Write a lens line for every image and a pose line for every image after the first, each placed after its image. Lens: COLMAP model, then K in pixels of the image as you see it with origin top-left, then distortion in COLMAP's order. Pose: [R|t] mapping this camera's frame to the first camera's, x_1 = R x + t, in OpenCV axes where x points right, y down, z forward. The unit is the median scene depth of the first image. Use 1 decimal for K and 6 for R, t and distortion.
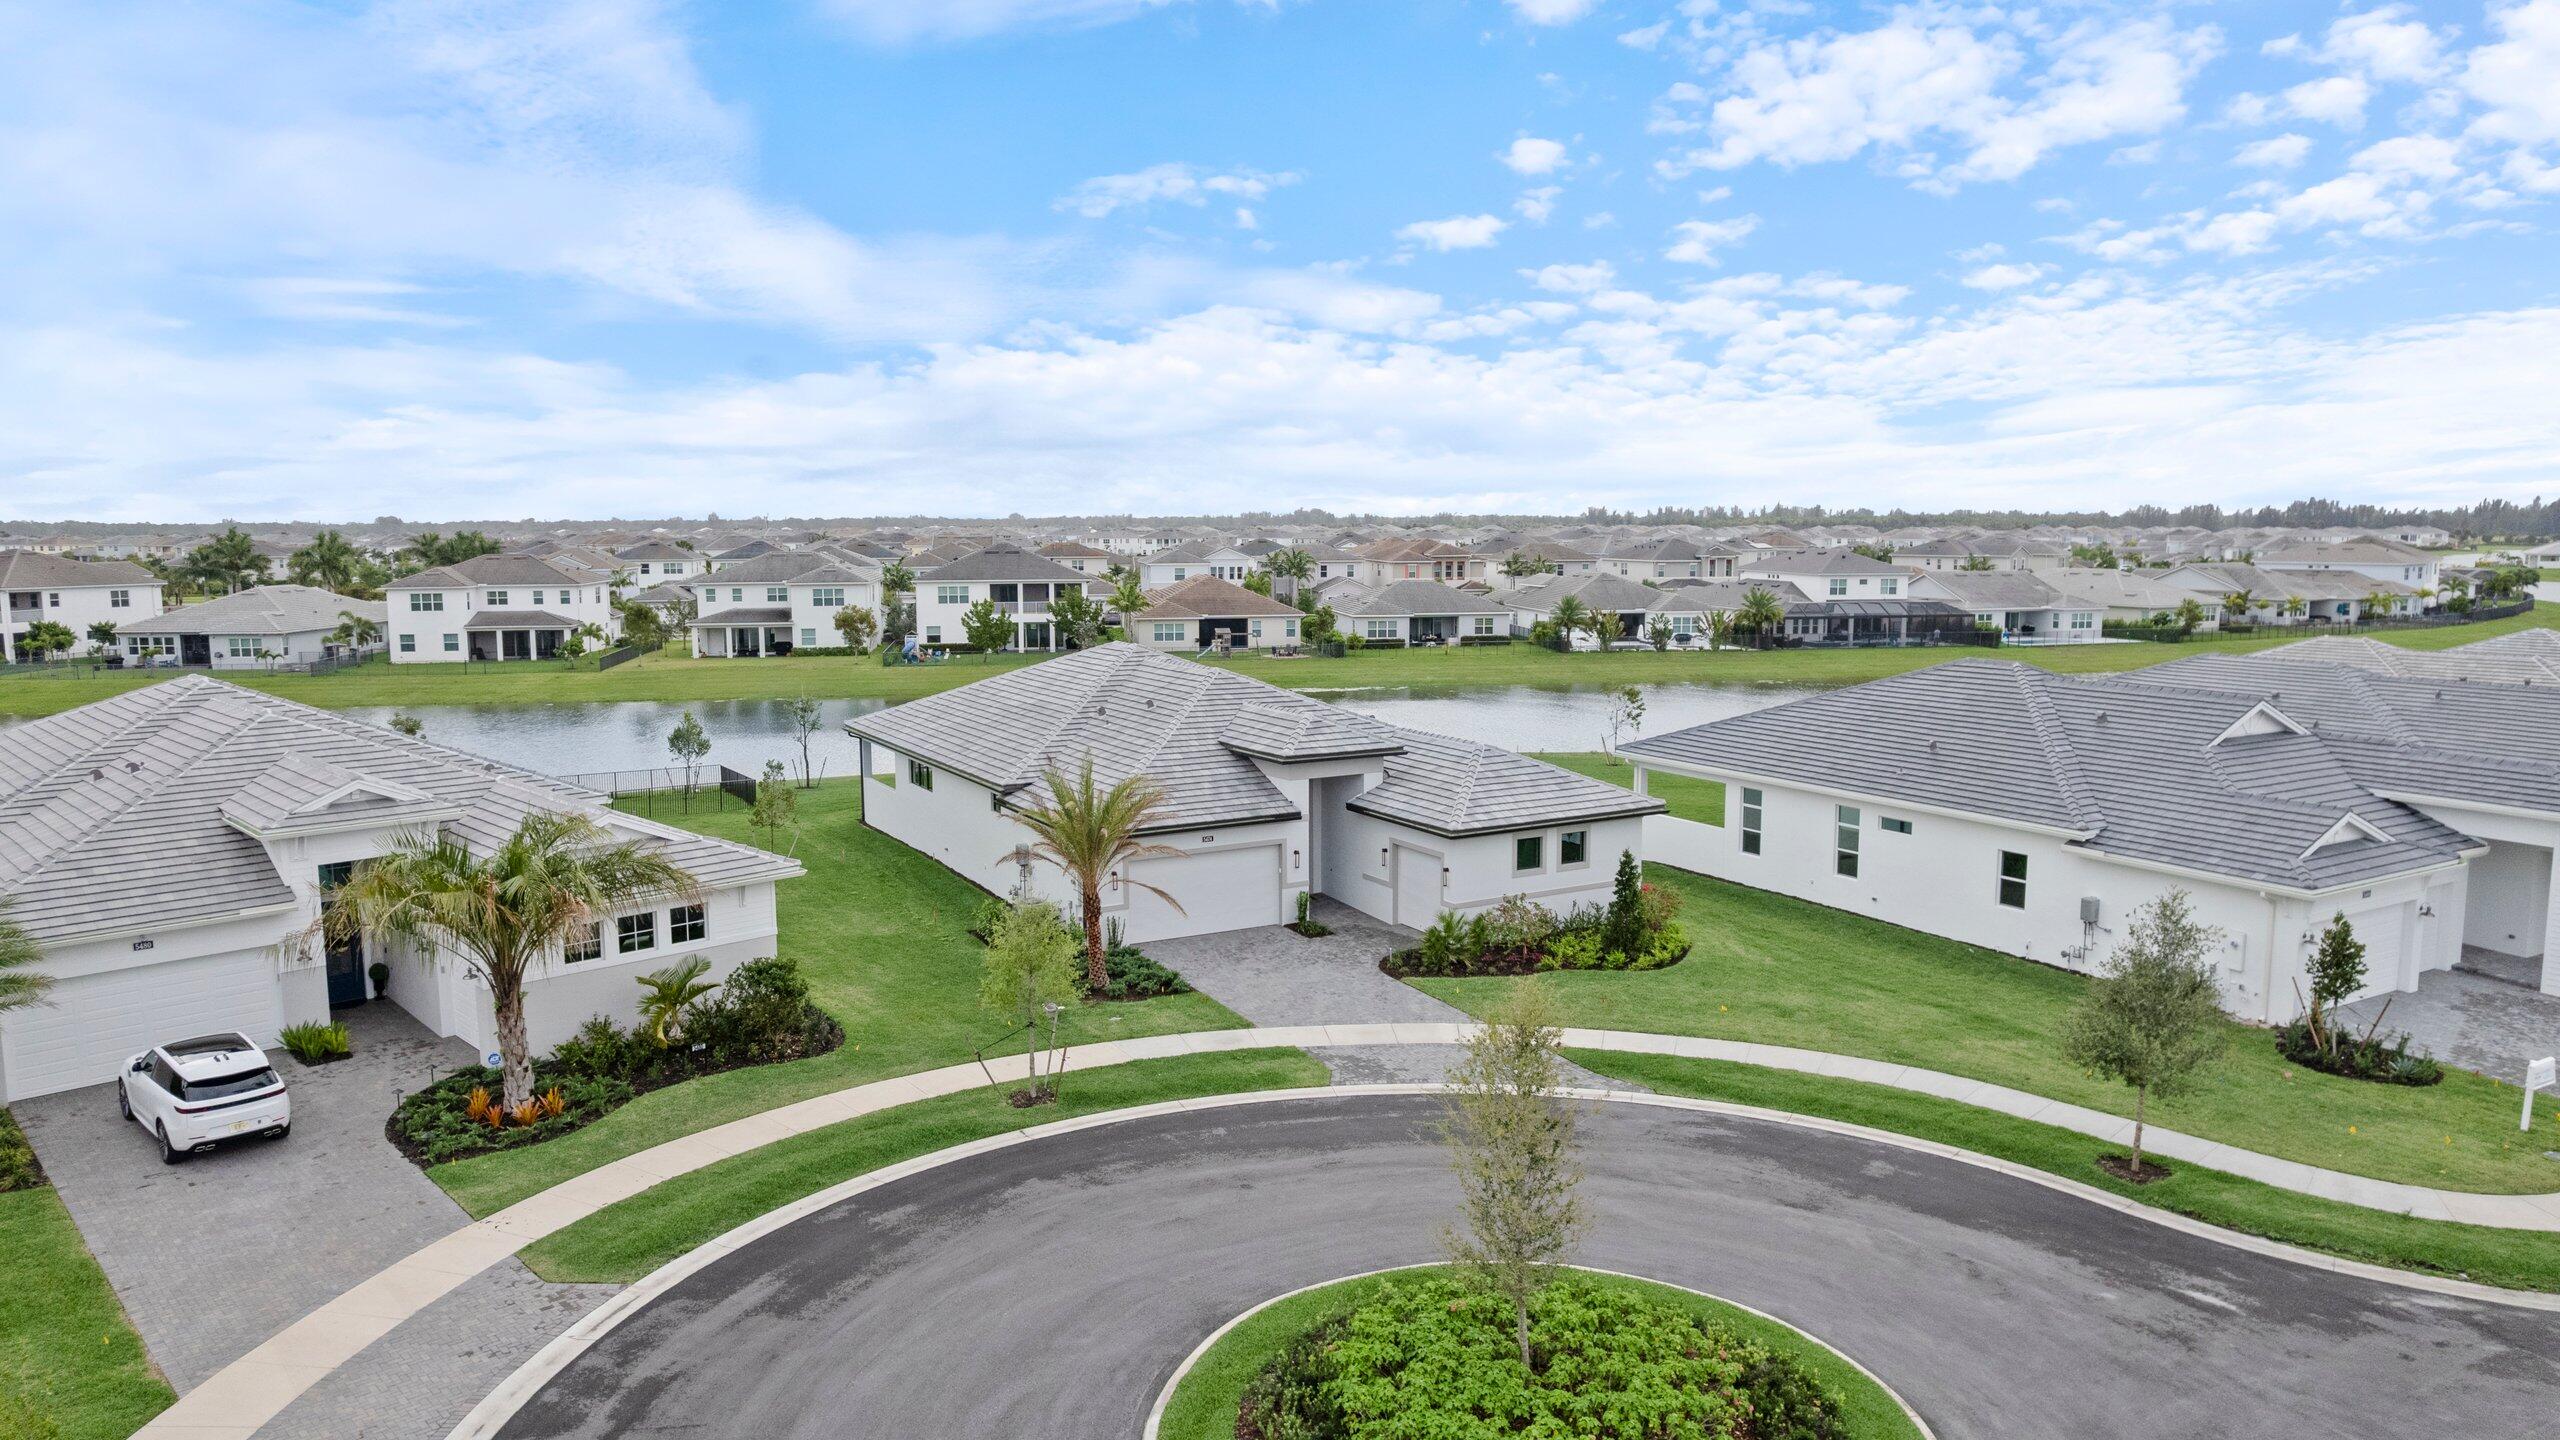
lens RADIAL K [[1649.6, 0, 1273.8], [0, 1649.6, 711.7], [0, 0, 1]] dist [-0.077889, 0.074236]
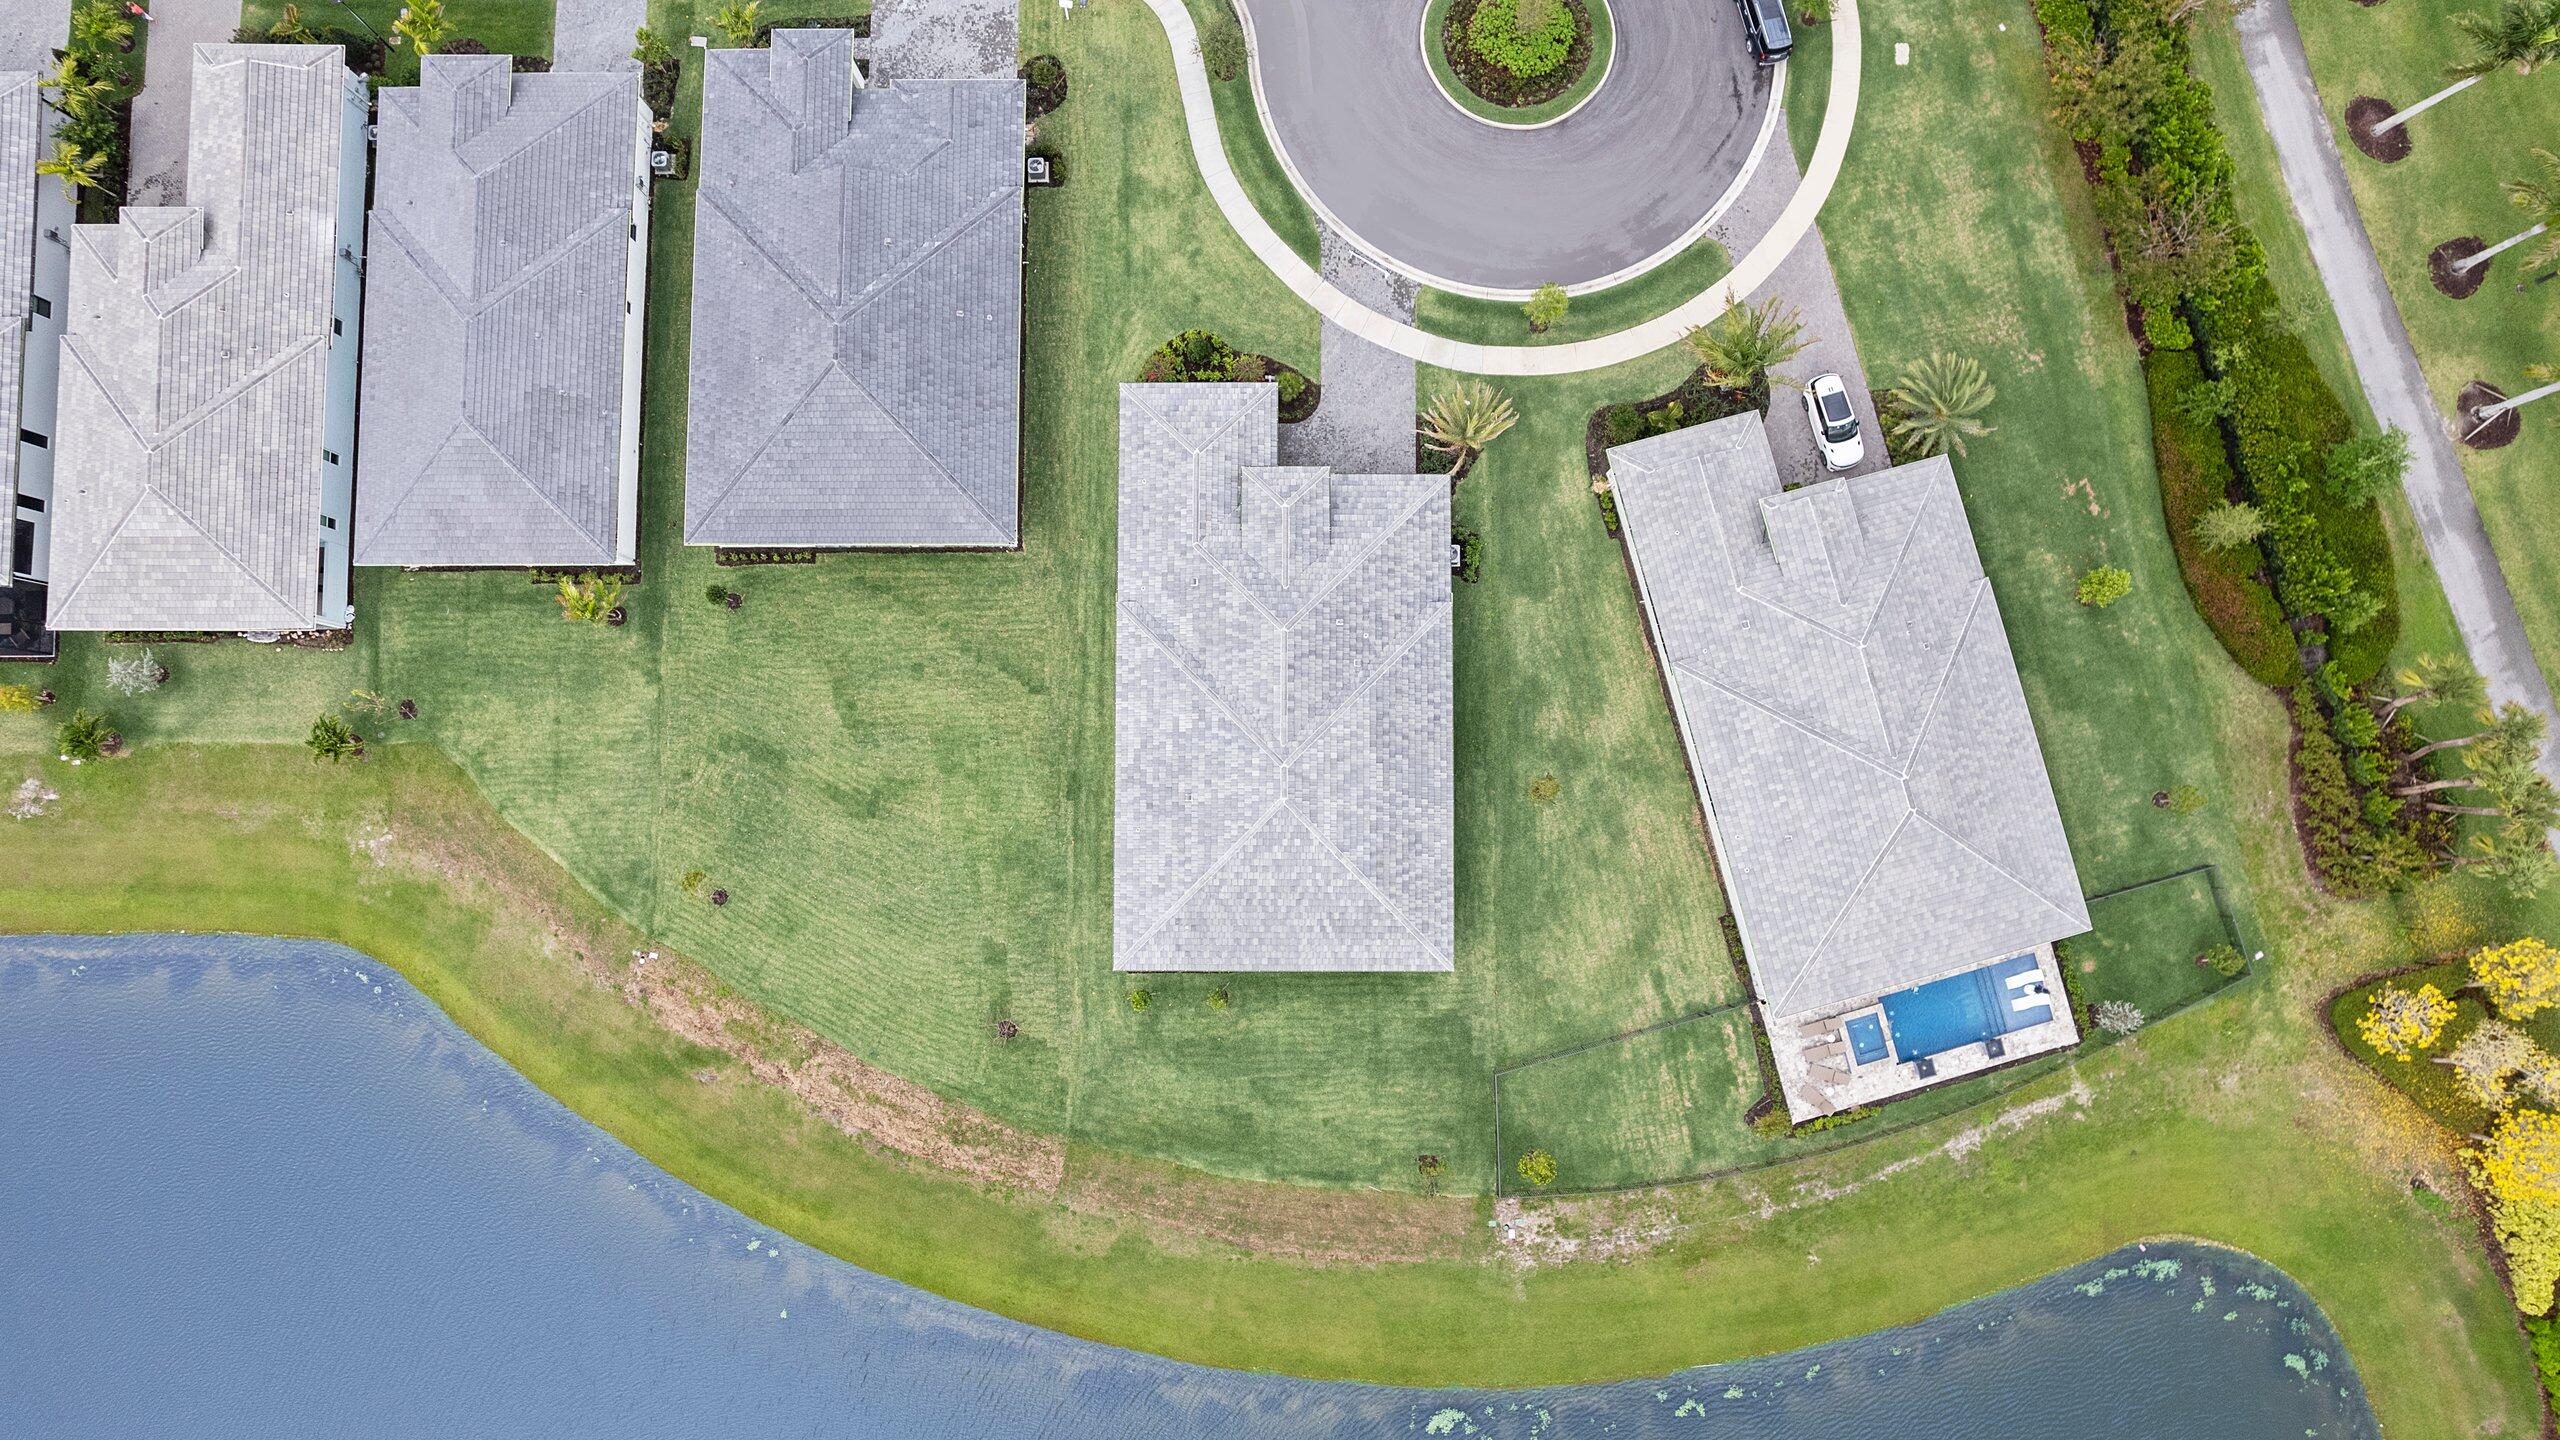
lens RADIAL K [[1649.6, 0, 1273.8], [0, 1649.6, 711.7], [0, 0, 1]] dist [-0.077889, 0.074236]
pose [[-0.867481, -0.496254, 0.034772, -0.125691], [0.058095, -0.031638, 0.997810, -1.642861], [-0.494067, 0.867601, 0.056275, 1.119155]]
